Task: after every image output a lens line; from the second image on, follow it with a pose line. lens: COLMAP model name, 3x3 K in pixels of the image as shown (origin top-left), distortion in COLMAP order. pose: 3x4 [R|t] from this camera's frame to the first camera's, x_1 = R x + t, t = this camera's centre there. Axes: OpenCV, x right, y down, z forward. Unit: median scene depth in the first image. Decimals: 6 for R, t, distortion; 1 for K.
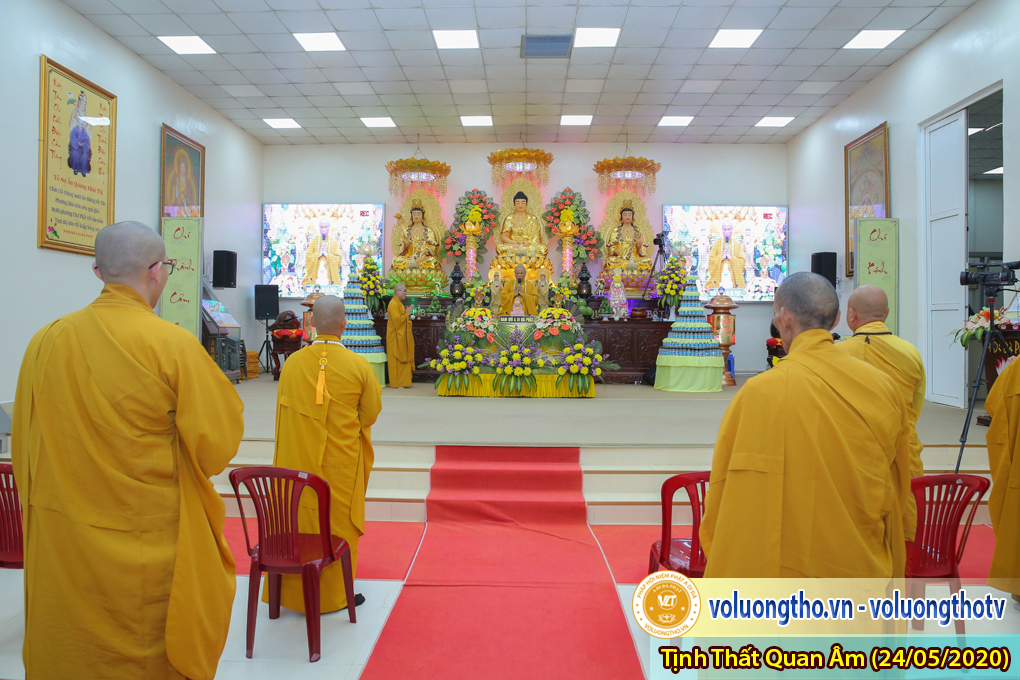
lens RADIAL K [[692.7, 0, 512.7], [0, 692.7, 330.0], [0, 0, 1]] dist [-0.088169, 0.056879]
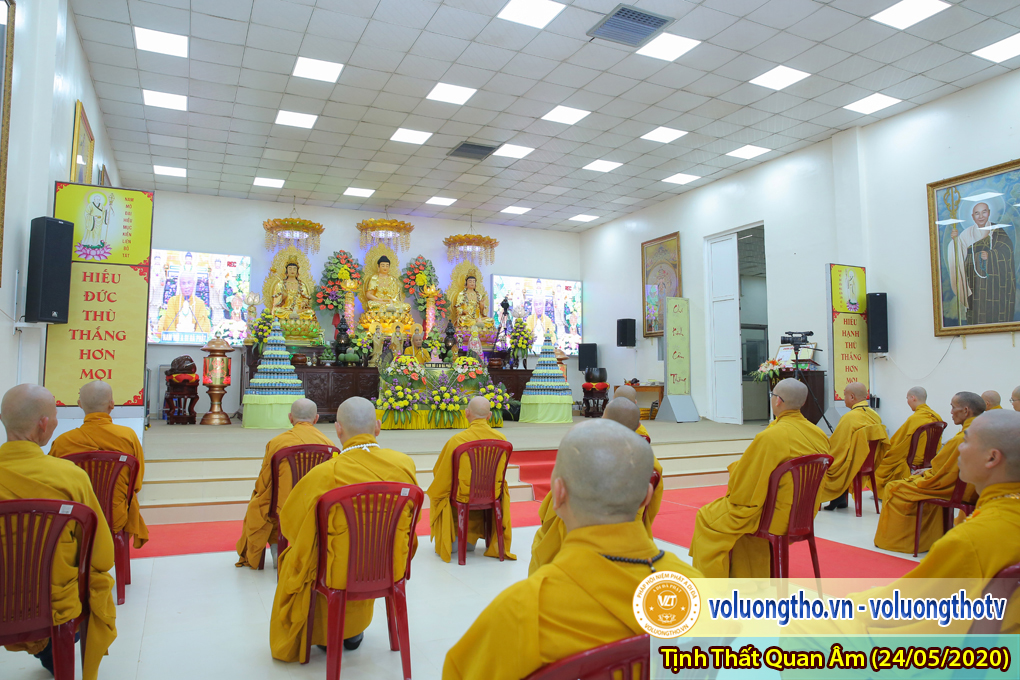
lens RADIAL K [[692.7, 0, 511.6], [0, 692.7, 336.0], [0, 0, 1]] dist [-0.088169, 0.056879]
pose [[0.894690, 0.028141, 0.445800, -0.338121], [0.003850, 0.997491, -0.070693, 0.015638], [-0.446671, 0.064965, 0.892337, -0.118310]]
